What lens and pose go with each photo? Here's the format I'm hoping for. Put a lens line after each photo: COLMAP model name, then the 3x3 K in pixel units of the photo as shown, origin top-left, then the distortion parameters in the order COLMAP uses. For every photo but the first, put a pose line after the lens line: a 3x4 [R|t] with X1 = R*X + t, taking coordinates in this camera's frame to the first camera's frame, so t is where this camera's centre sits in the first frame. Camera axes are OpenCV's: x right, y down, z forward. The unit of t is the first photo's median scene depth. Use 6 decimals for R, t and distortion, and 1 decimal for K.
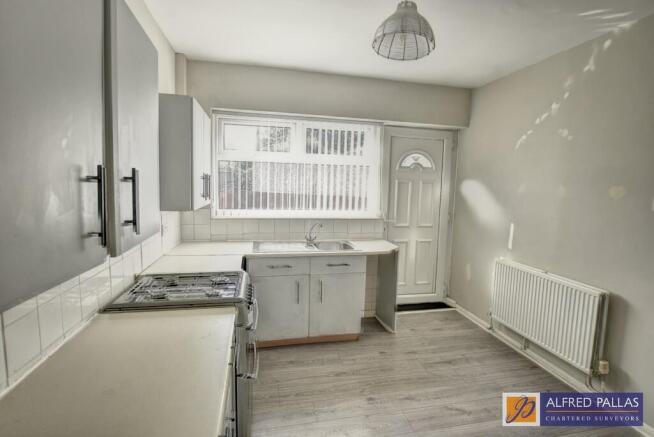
lens RADIAL K [[328.0, 0, 327.0], [0, 328.0, 218.5], [0, 0, 1]] dist [-0.031147, -0.000079]
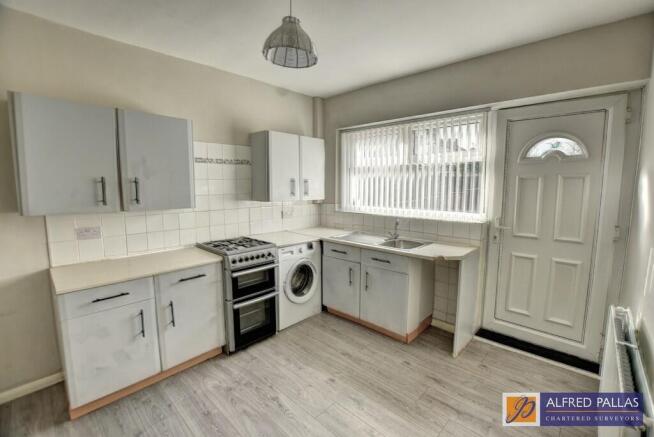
lens RADIAL K [[287.1, 0, 327.0], [0, 287.1, 218.5], [0, 0, 1]] dist [-0.029995, 0.000046]
pose [[0.557548, 0.069724, -0.827211, 0.622282], [-0.075411, 0.996601, 0.033173, -0.006777], [0.826712, 0.043885, 0.560911, 0.310666]]
